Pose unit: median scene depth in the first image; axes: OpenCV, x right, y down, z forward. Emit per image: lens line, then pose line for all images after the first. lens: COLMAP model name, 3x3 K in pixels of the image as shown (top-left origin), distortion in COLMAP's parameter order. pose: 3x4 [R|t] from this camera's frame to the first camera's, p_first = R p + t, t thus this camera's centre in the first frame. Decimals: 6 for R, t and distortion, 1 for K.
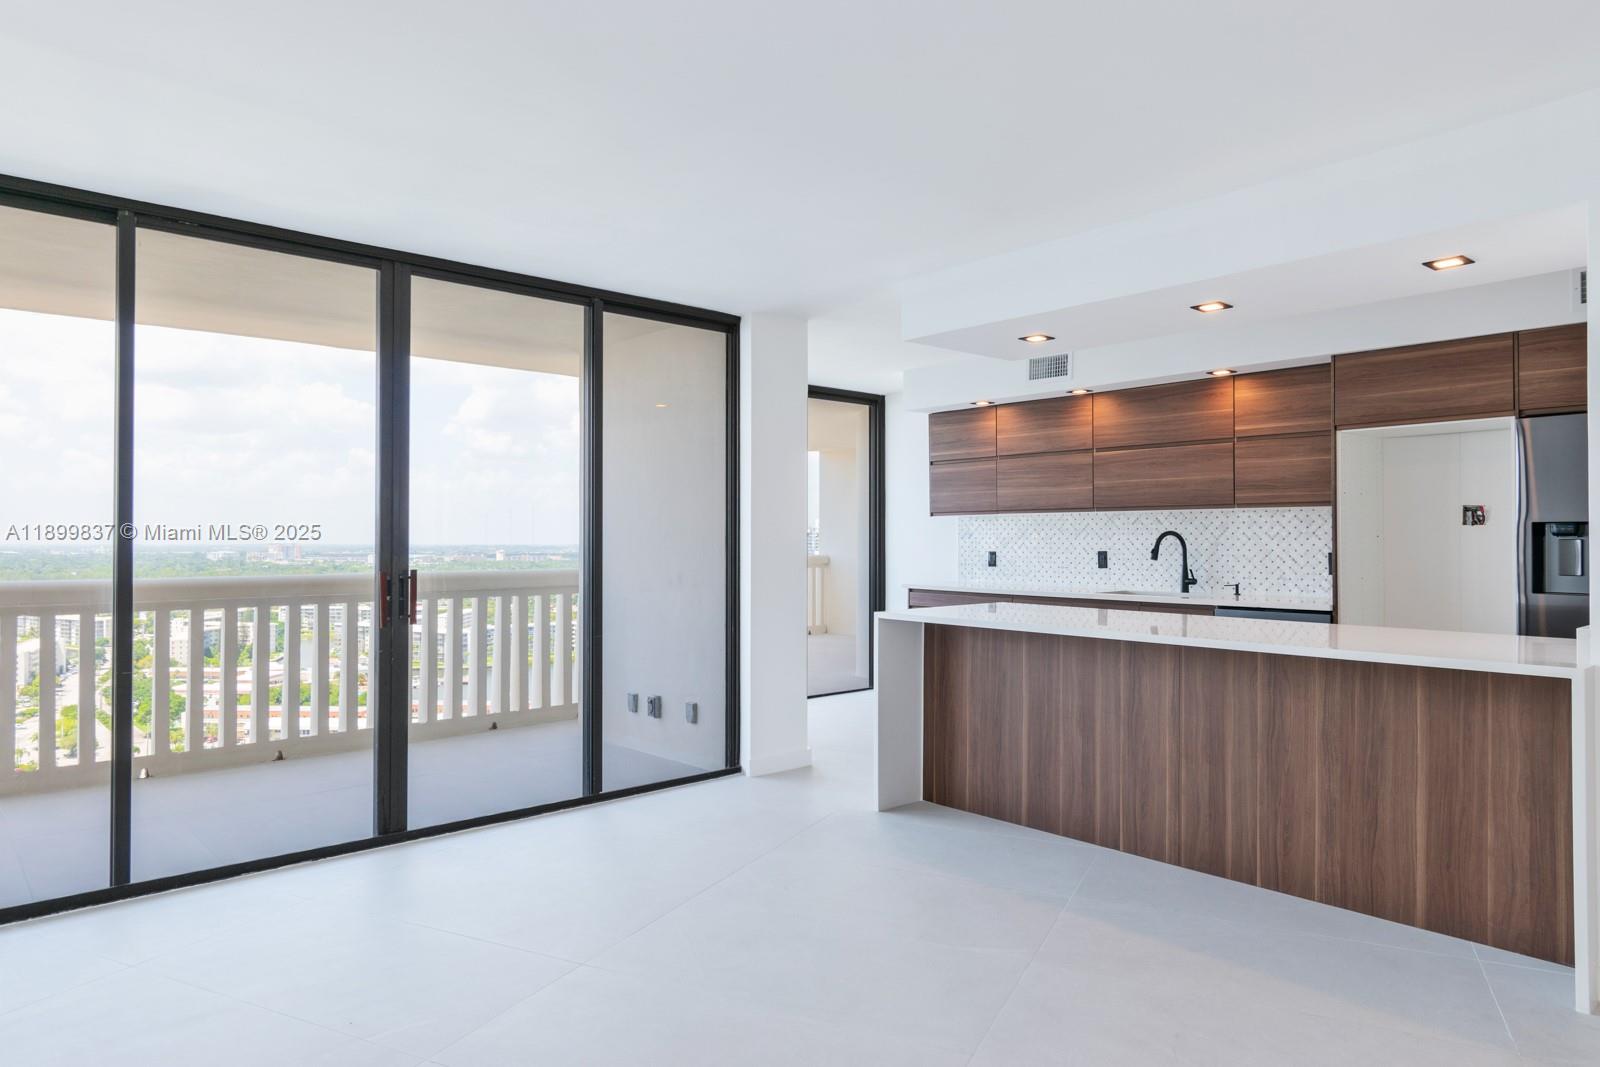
lens RADIAL K [[999.7, 0, 800.0], [0, 999.7, 533.5], [0, 0, 1]] dist [0.000308, 0.003281]
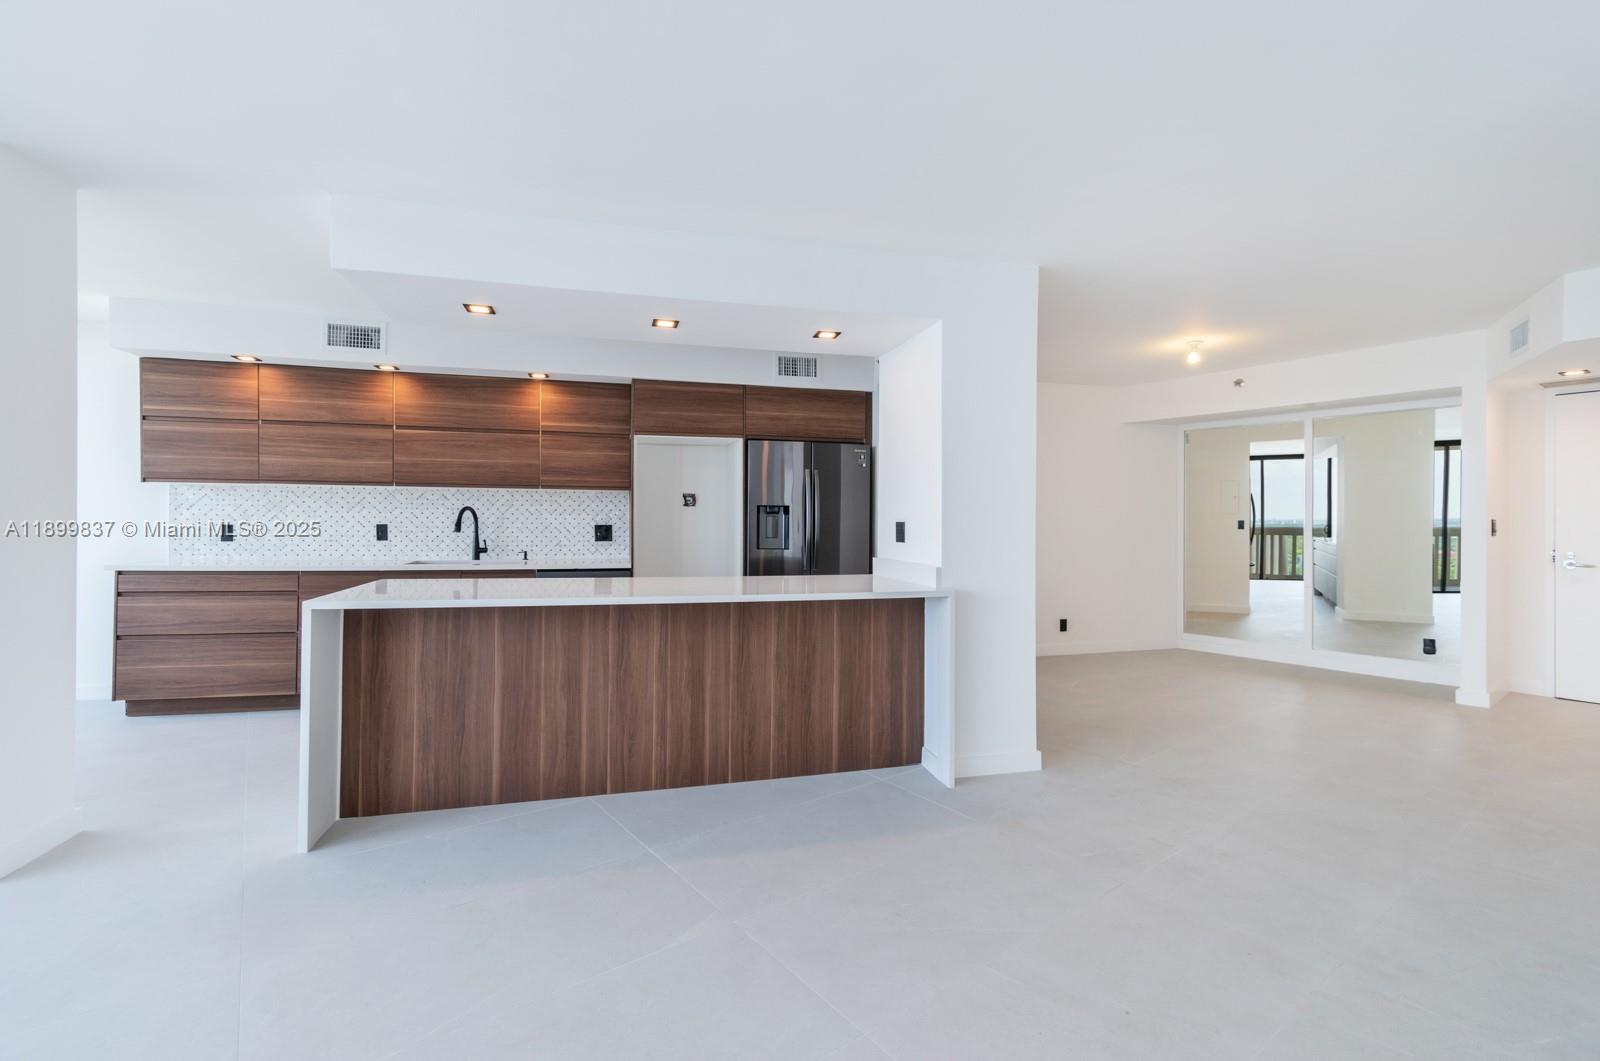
lens RADIAL K [[728.6, 0, 800.0], [0, 728.6, 514.7], [0, 0, 1]] dist [-0.000336, 0.000051]
pose [[0.433220, 0.010429, 0.901228, -0.218293], [-0.014279, 0.999887, -0.004707, 0.005719], [-0.901175, -0.010829, 0.433320, 0.315550]]
